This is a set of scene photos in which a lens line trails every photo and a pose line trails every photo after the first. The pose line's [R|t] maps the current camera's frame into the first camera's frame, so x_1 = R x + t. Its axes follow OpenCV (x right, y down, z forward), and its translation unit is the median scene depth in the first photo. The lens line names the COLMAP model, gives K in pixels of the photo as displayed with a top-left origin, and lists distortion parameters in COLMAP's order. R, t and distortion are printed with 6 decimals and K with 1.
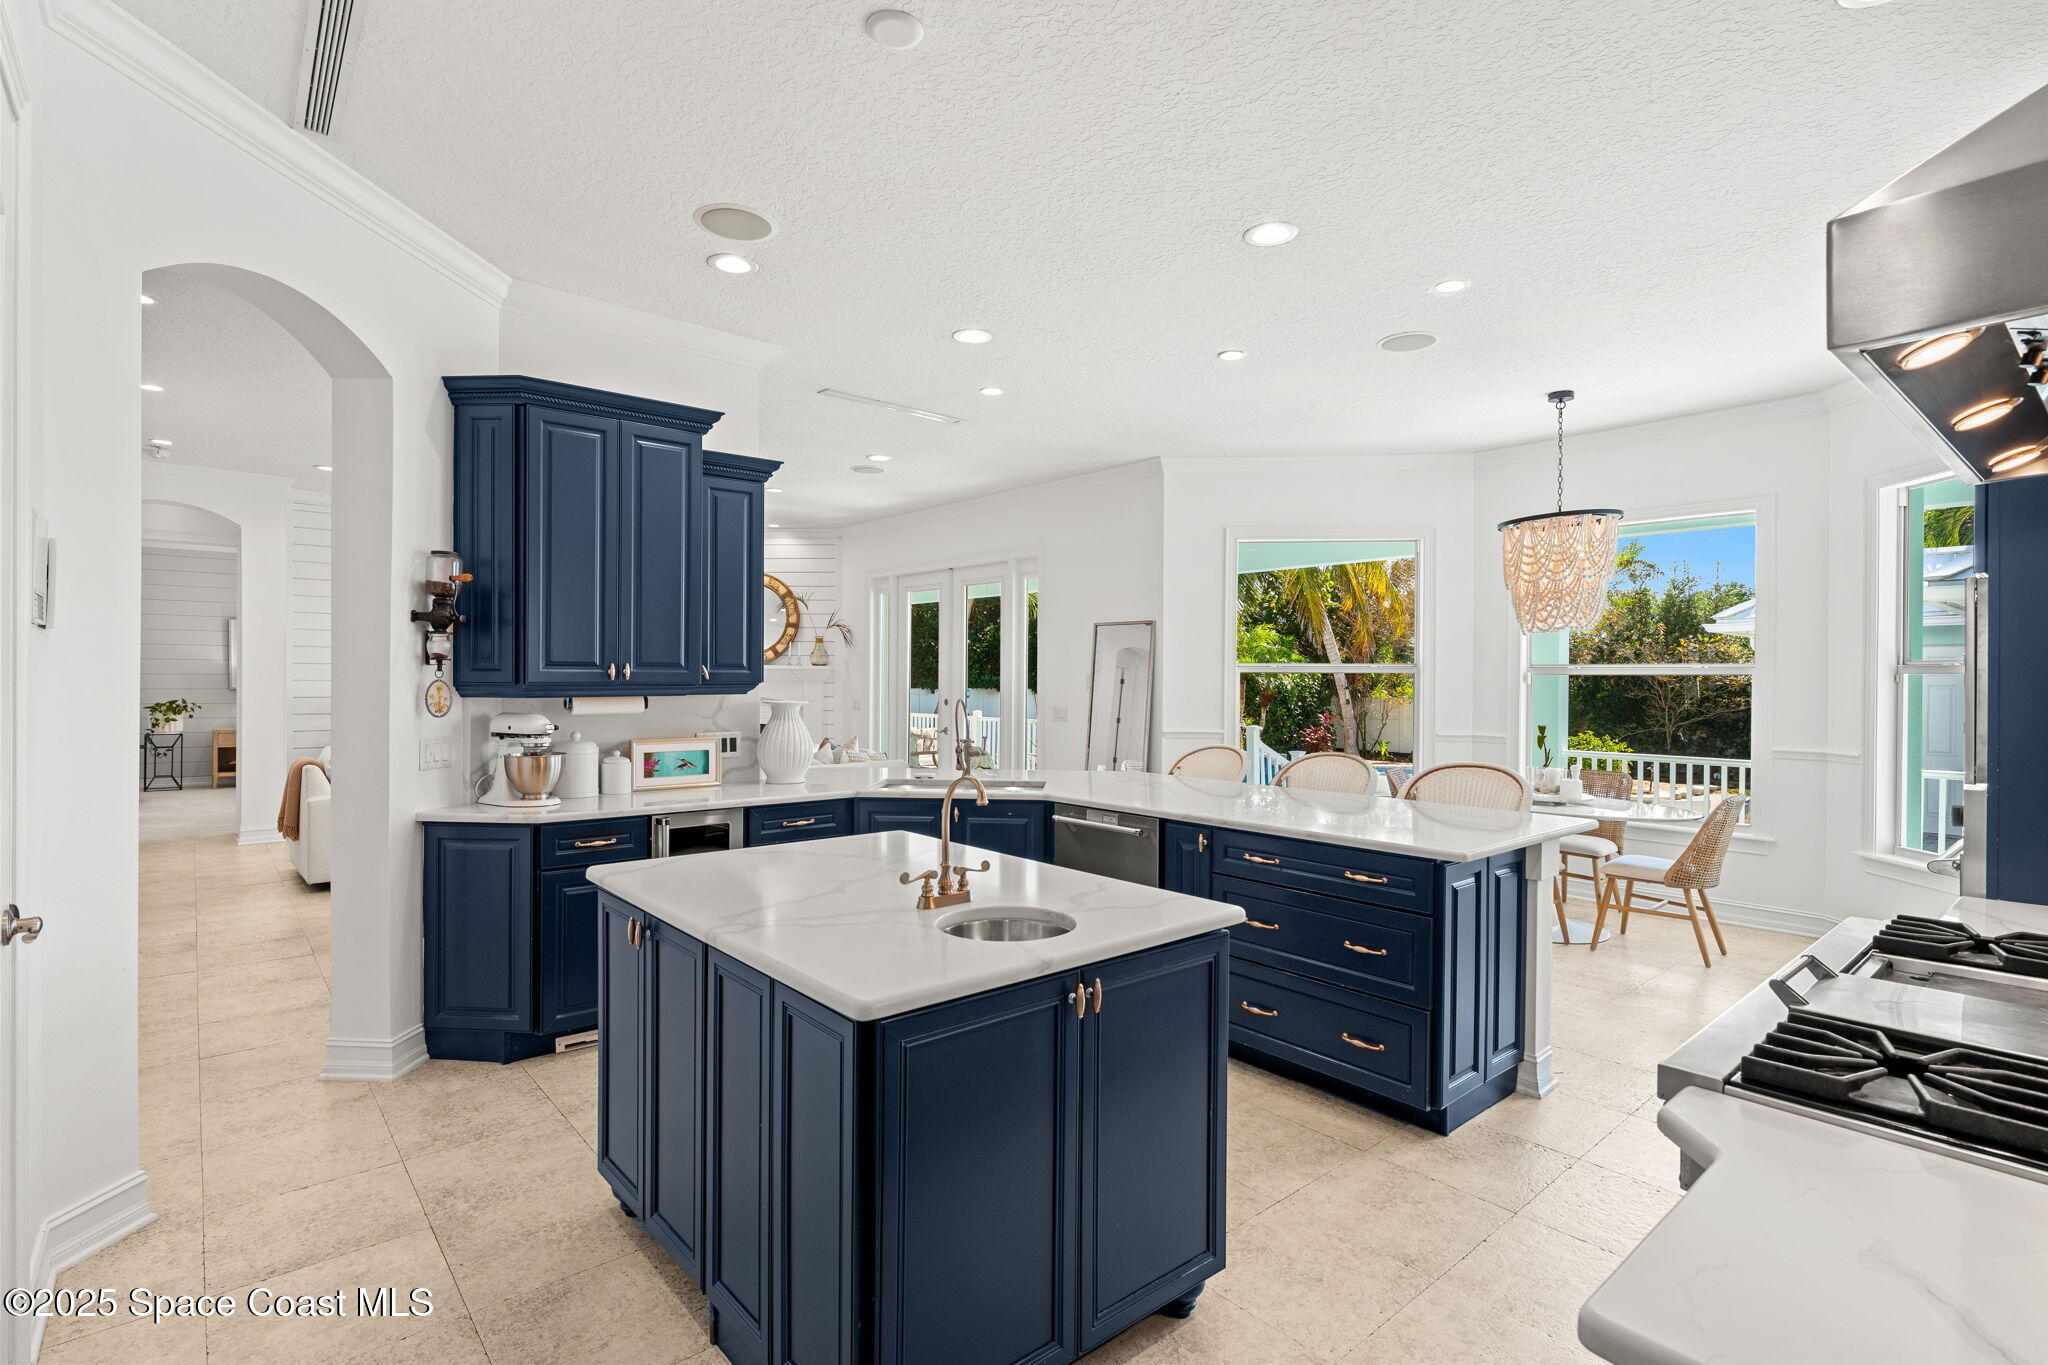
lens RADIAL K [[966.2, 0, 1018.6], [0, 966.2, 683.2], [0, 0, 1]] dist [0.012803, 0.000110]
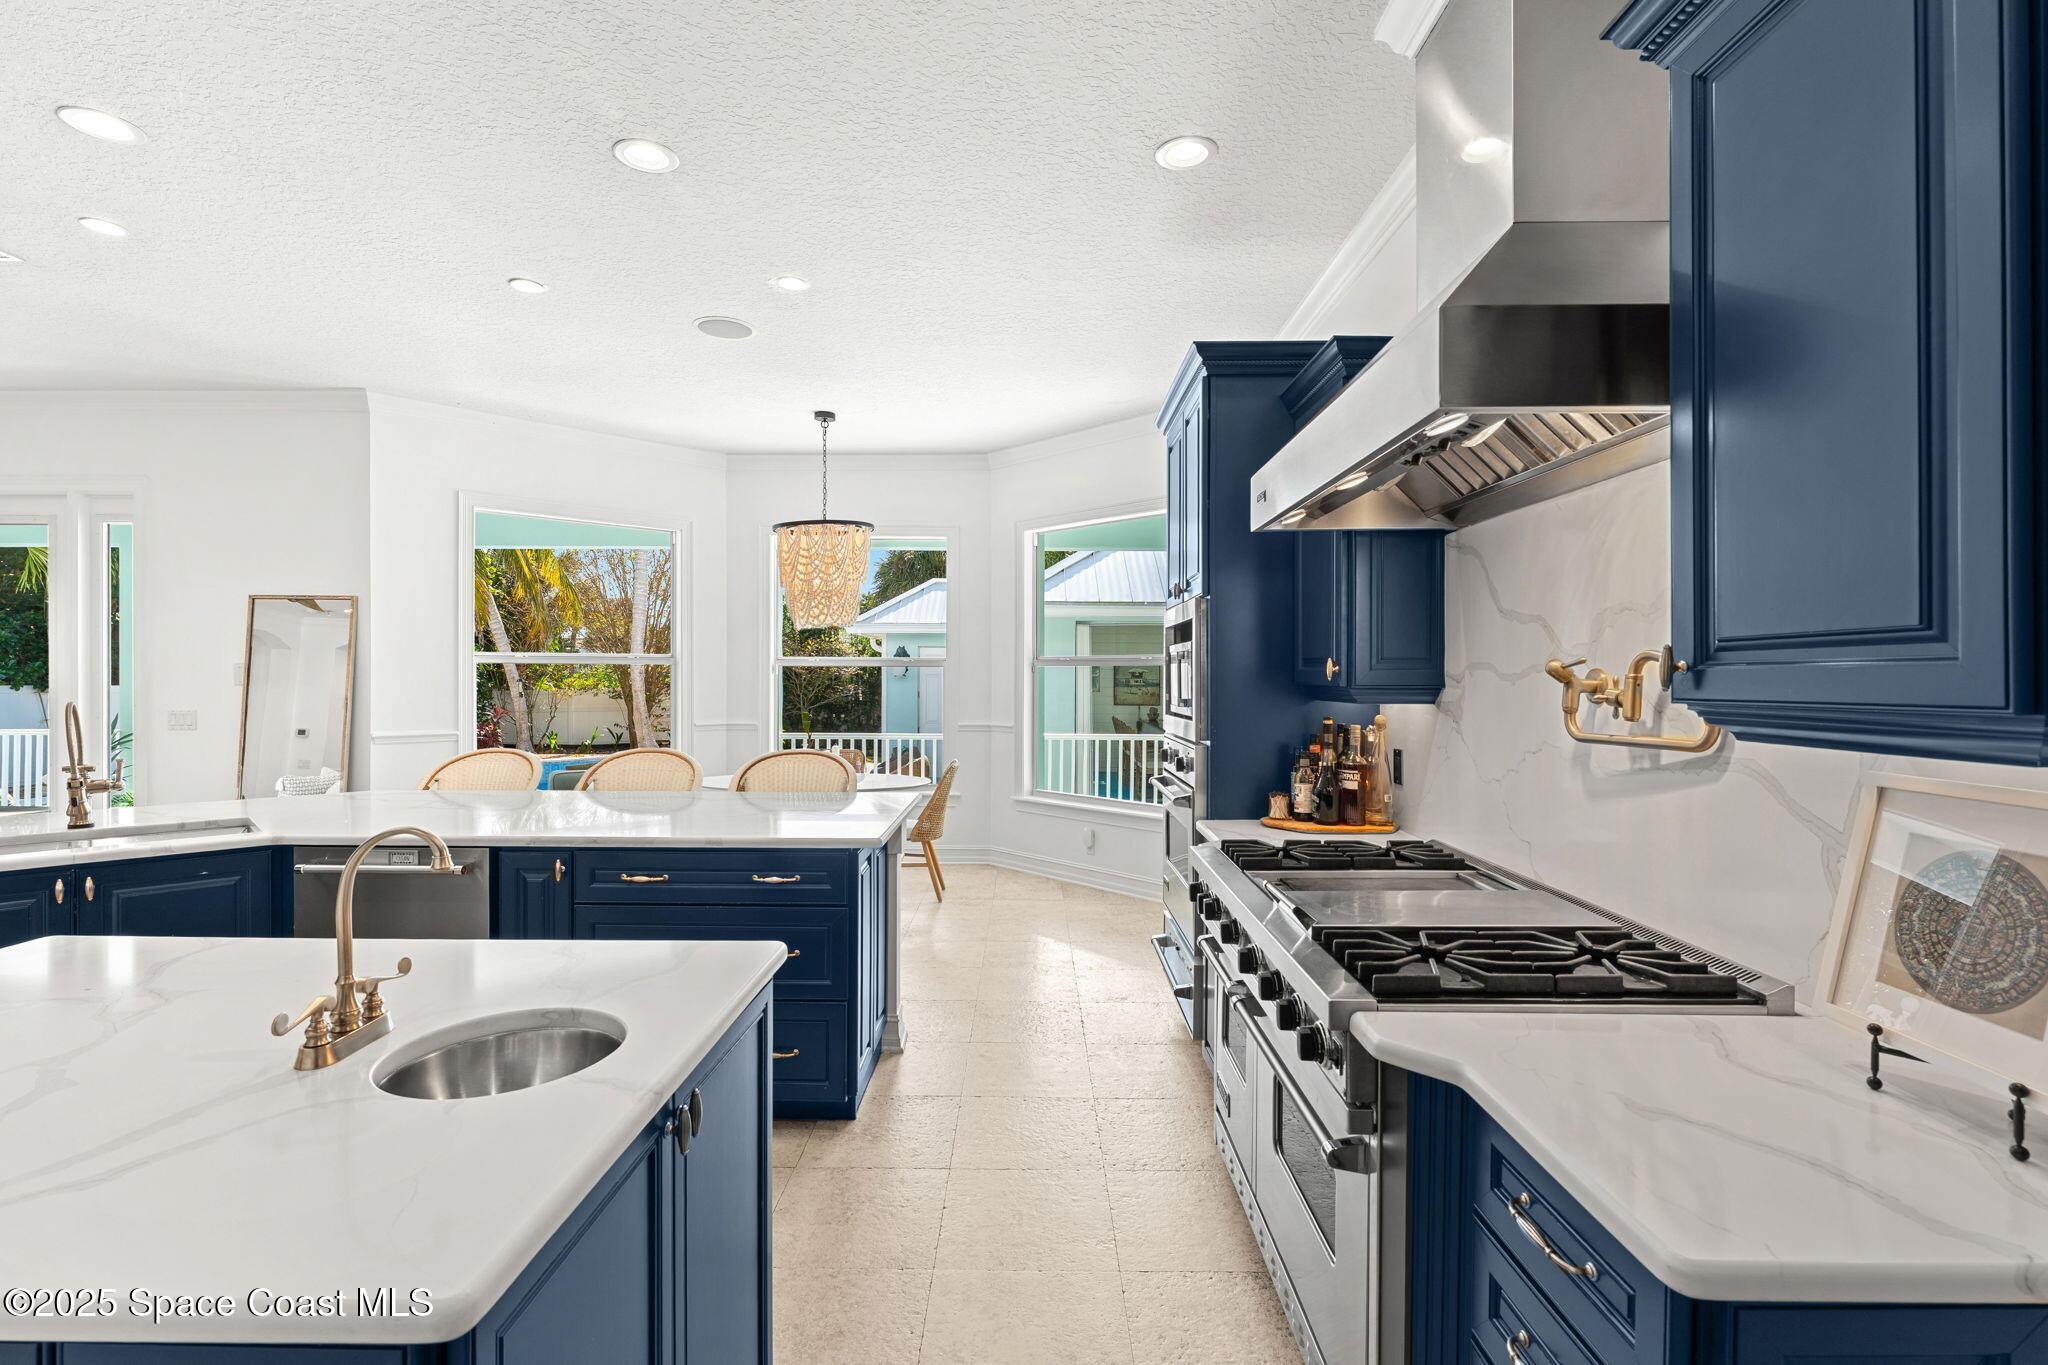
lens RADIAL K [[923.3, 0, 1031.4], [0, 923.3, 679.2], [0, 0, 1]] dist [-0.000264, -0.001054]
pose [[0.654891, -0.008233, 0.755679, -0.088209], [0.004774, 0.999966, 0.006758, 0.000434], [-0.755709, -0.000818, 0.654908, 0.122891]]
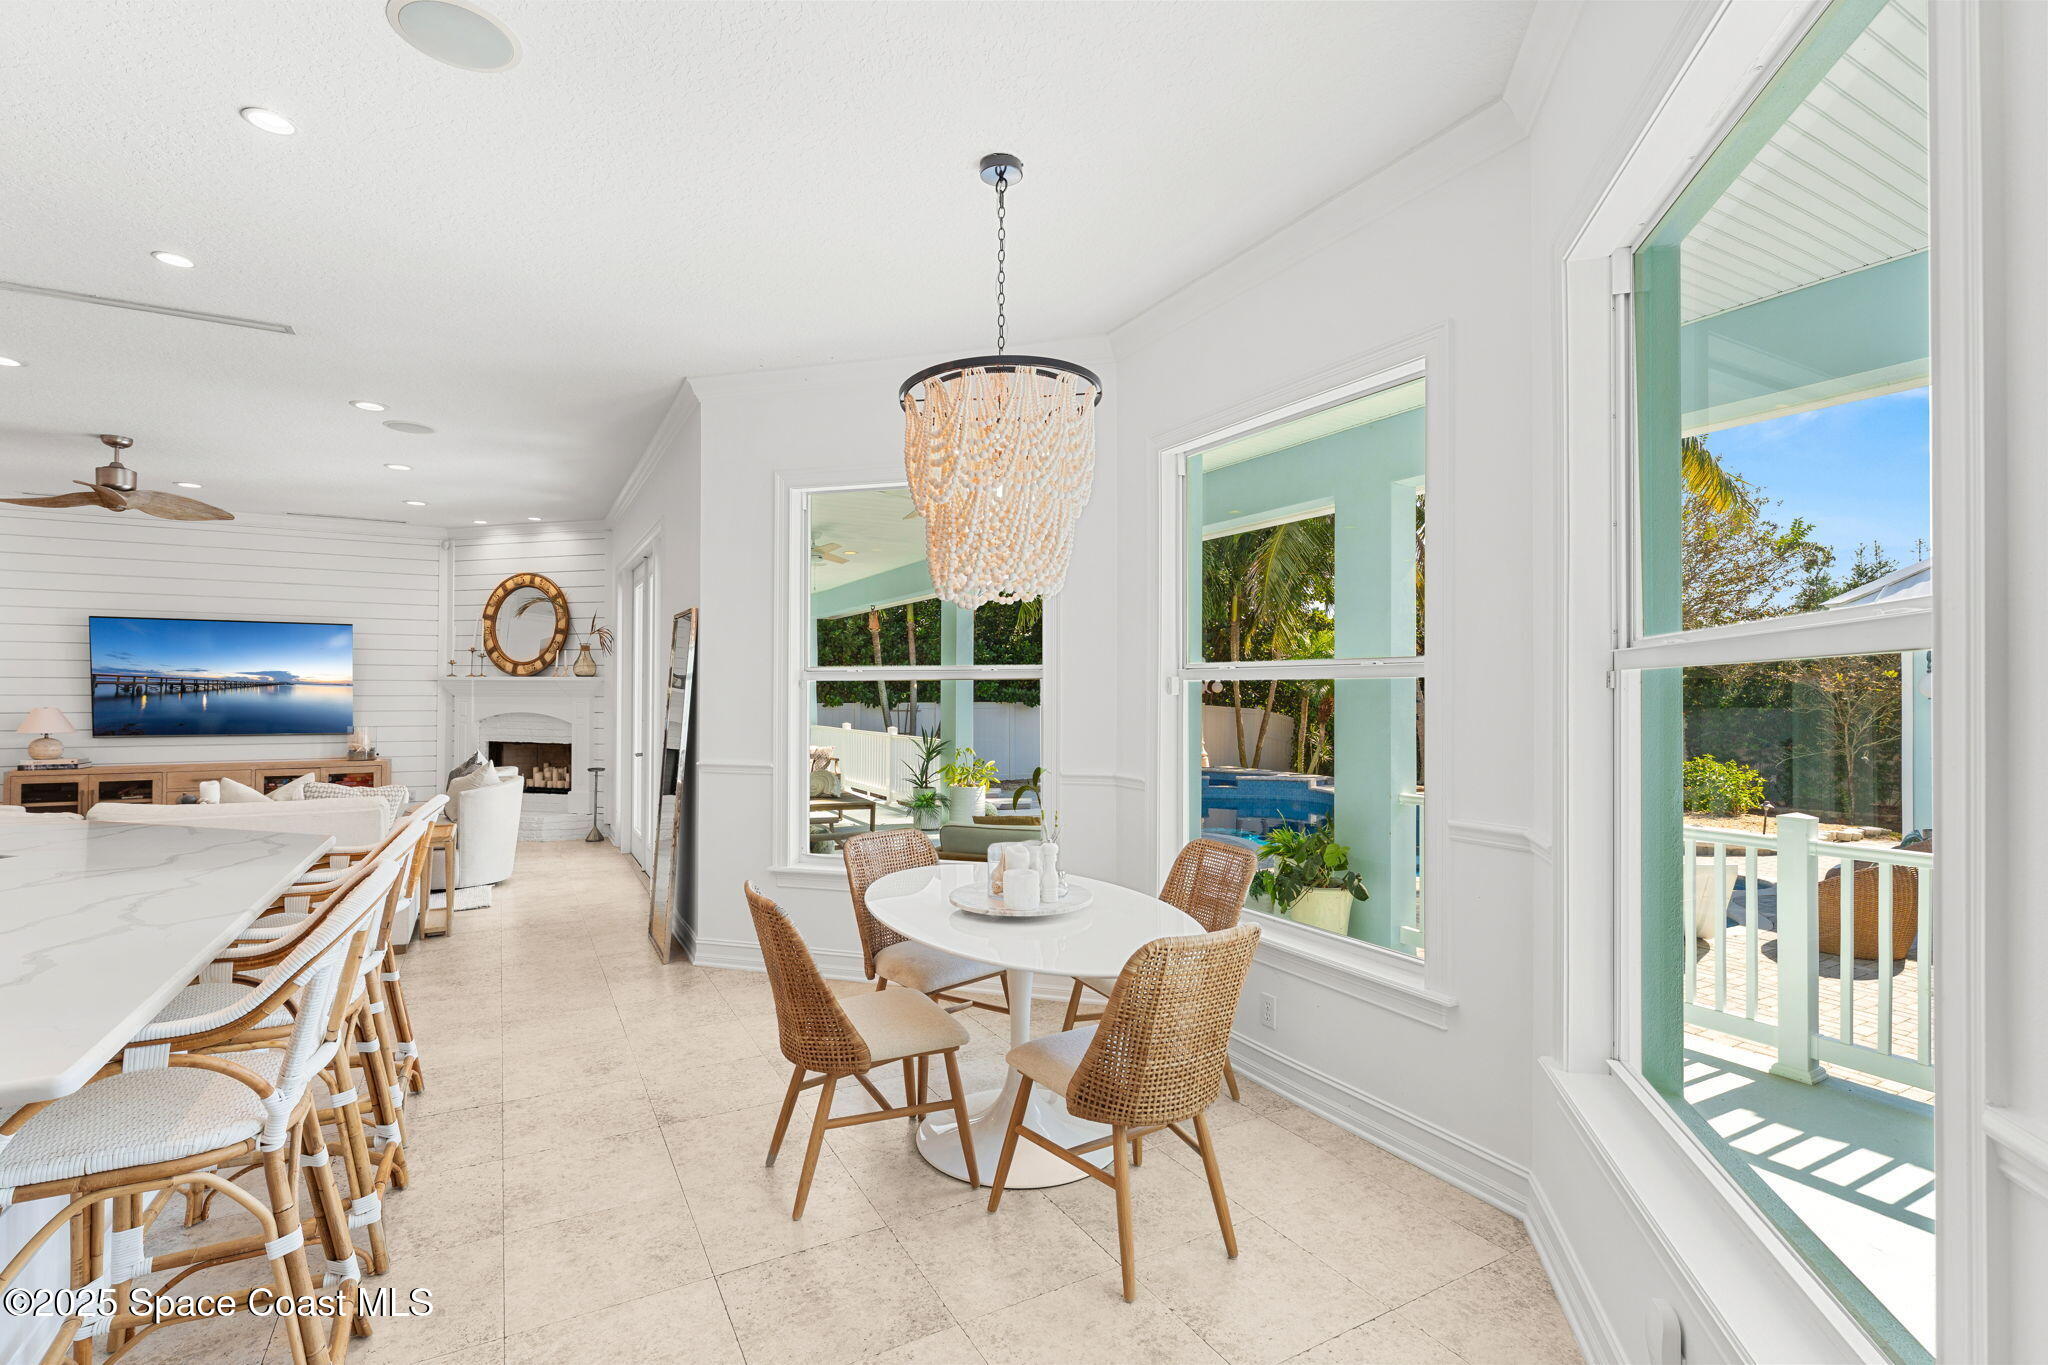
lens RADIAL K [[923.3, 0, 1019.5], [0, 923.3, 681.4], [0, 0, 1]] dist [-0.000264, -0.001054]
pose [[0.982450, -0.008283, -0.186344, 0.647442], [0.005778, 0.999886, -0.013982, 0.000219], [0.186439, 0.012660, 0.982385, 0.485756]]
